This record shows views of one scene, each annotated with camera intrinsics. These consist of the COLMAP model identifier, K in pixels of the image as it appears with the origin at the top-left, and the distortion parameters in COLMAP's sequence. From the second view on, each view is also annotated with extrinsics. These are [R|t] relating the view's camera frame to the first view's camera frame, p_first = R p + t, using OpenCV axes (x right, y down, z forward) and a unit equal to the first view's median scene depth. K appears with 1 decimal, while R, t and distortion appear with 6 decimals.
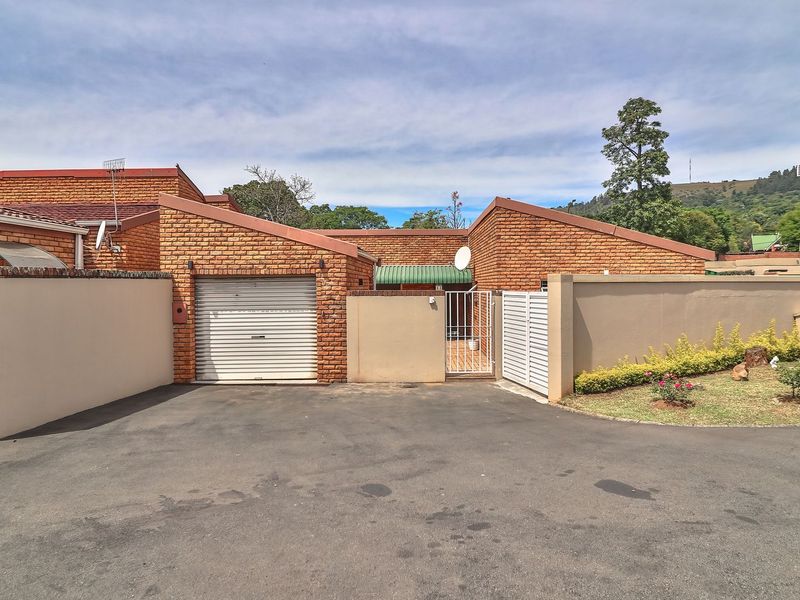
lens RADIAL K [[556.5, 0, 399.1], [0, 556.5, 288.8], [0, 0, 1]] dist [0.000875, -0.008189]
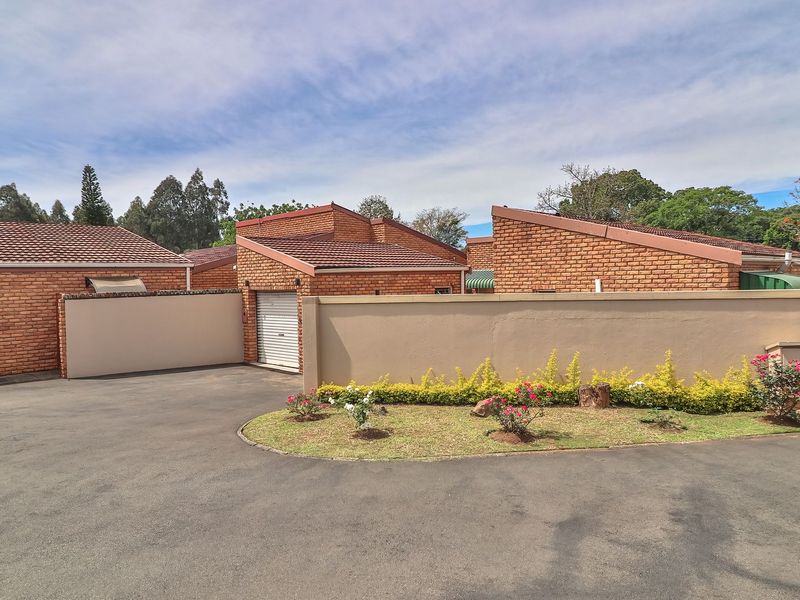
lens RADIAL K [[556.5, 0, 399.1], [0, 556.5, 288.8], [0, 0, 1]] dist [0.000875, -0.008189]
pose [[0.710814, 0.000020, -0.703380, 0.922231], [0.012611, 0.999839, 0.012772, -0.040962], [0.703267, -0.017949, 0.710699, 0.220652]]
